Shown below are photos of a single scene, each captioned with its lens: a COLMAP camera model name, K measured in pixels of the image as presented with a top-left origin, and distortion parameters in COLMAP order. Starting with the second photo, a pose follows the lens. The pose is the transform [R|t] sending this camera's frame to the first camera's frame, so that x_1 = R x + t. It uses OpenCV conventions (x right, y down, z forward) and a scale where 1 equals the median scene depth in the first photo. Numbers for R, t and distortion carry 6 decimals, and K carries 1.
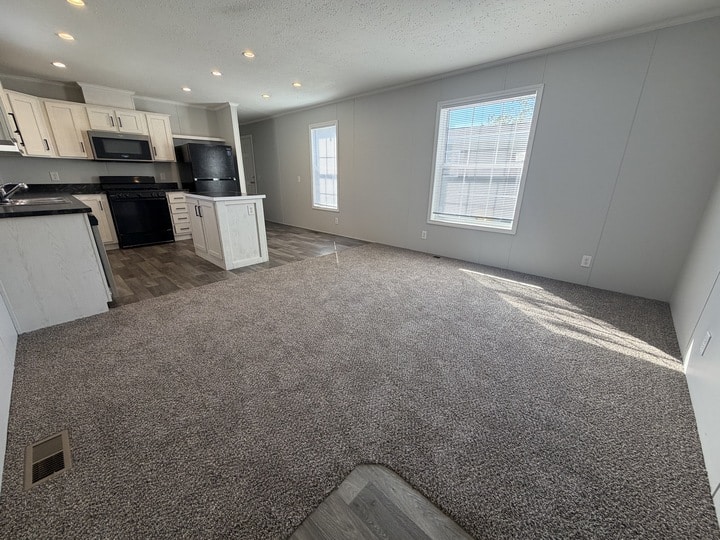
lens RADIAL K [[286.6, 0, 359.1], [0, 286.6, 270.1], [0, 0, 1]] dist [0.000207, 0.000020]
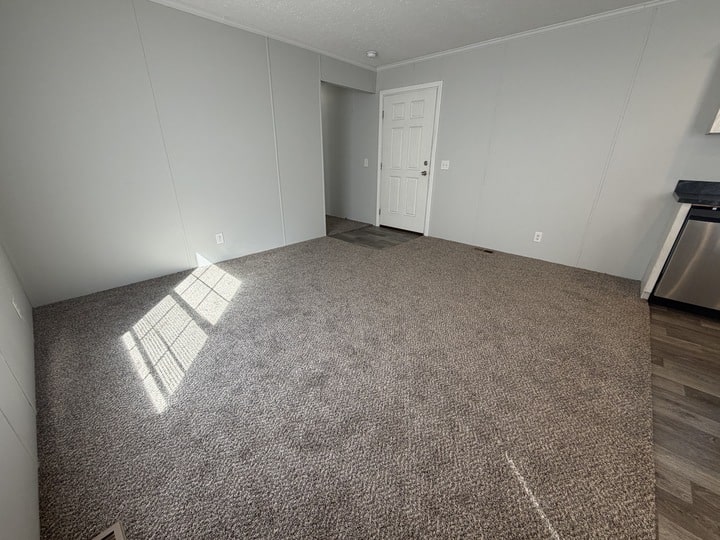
lens RADIAL K [[286.6, 0, 359.1], [0, 286.6, 270.1], [0, 0, 1]] dist [0.000207, 0.000020]
pose [[-0.999858, -0.015954, -0.005343, 0.078914], [-0.015596, 0.759672, 0.650119, -0.328049], [-0.006313, 0.650110, -0.759813, 0.965814]]
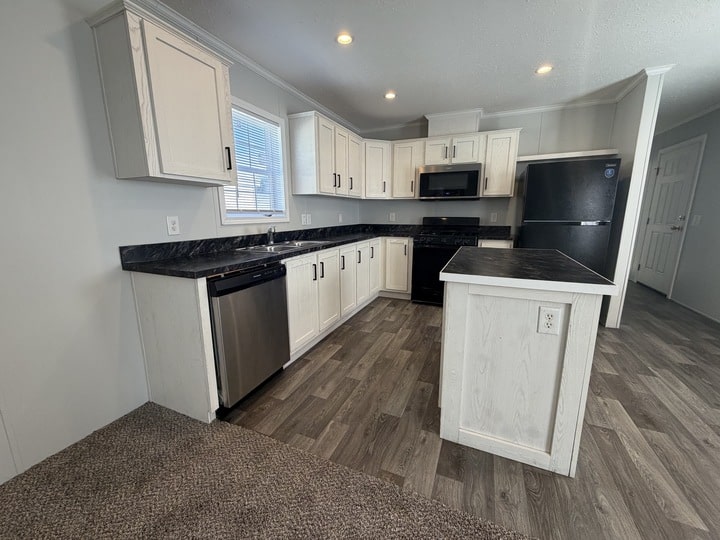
lens RADIAL K [[286.6, 0, 359.1], [0, 286.6, 270.1], [0, 0, 1]] dist [0.000207, 0.000020]
pose [[0.332832, 0.177394, -0.926150, -0.126563], [-0.290849, 0.953574, 0.078123, -0.188216], [0.897012, 0.243368, 0.368975, 0.551018]]
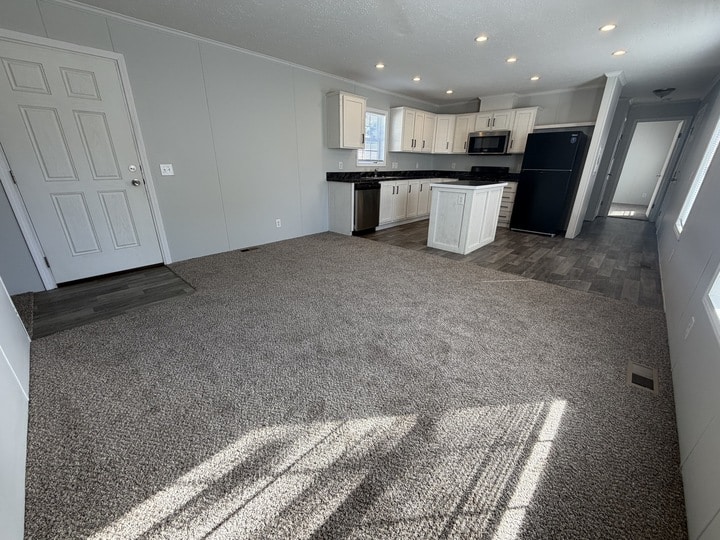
lens RADIAL K [[286.6, 0, 359.1], [0, 286.6, 270.1], [0, 0, 1]] dist [0.000207, 0.000020]
pose [[-0.010395, 0.346365, -0.938042, 0.554995], [-0.328660, 0.884791, 0.330344, -0.170310], [0.944391, 0.311731, 0.104639, 0.522240]]
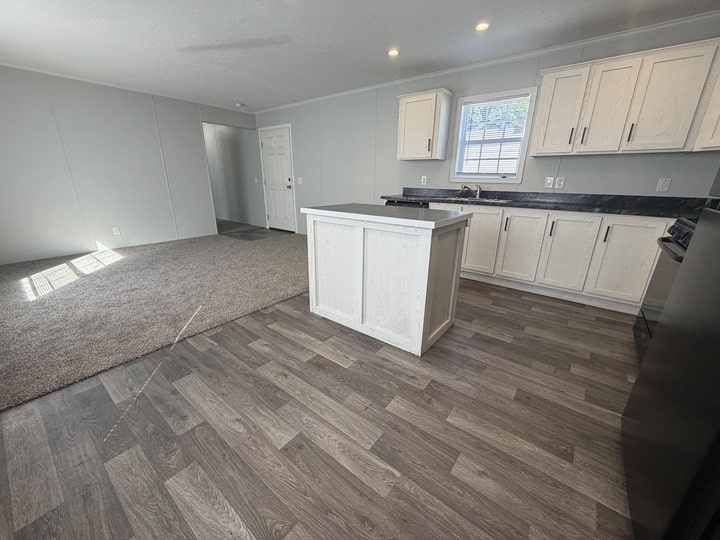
lens RADIAL K [[286.6, 0, 359.1], [0, 286.6, 270.1], [0, 0, 1]] dist [0.000207, 0.000020]
pose [[-0.996027, 0.009181, -0.088575, -0.331976], [-0.045192, 0.804941, 0.591631, -0.435620], [0.076729, 0.593284, -0.801328, 1.319407]]
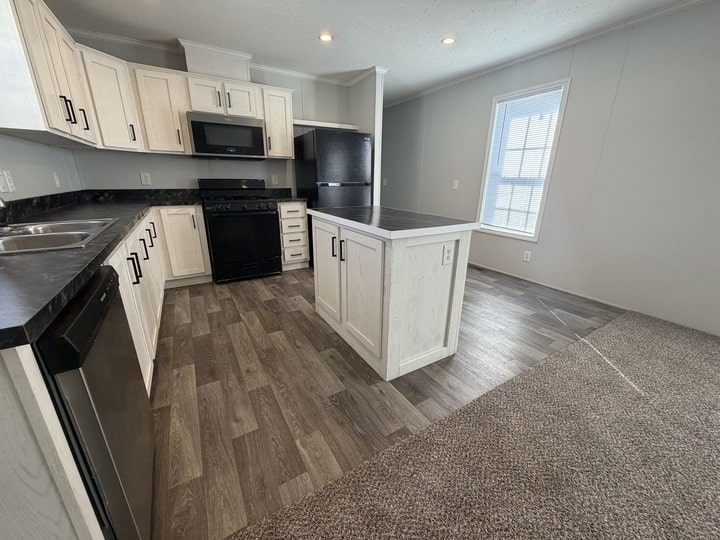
lens RADIAL K [[286.6, 0, 359.1], [0, 286.6, 270.1], [0, 0, 1]] dist [0.000207, 0.000020]
pose [[0.960995, 0.088619, -0.261984, -0.324187], [-0.091469, 0.995807, 0.001322, -0.143140], [0.261003, 0.022693, 0.965071, 0.434086]]
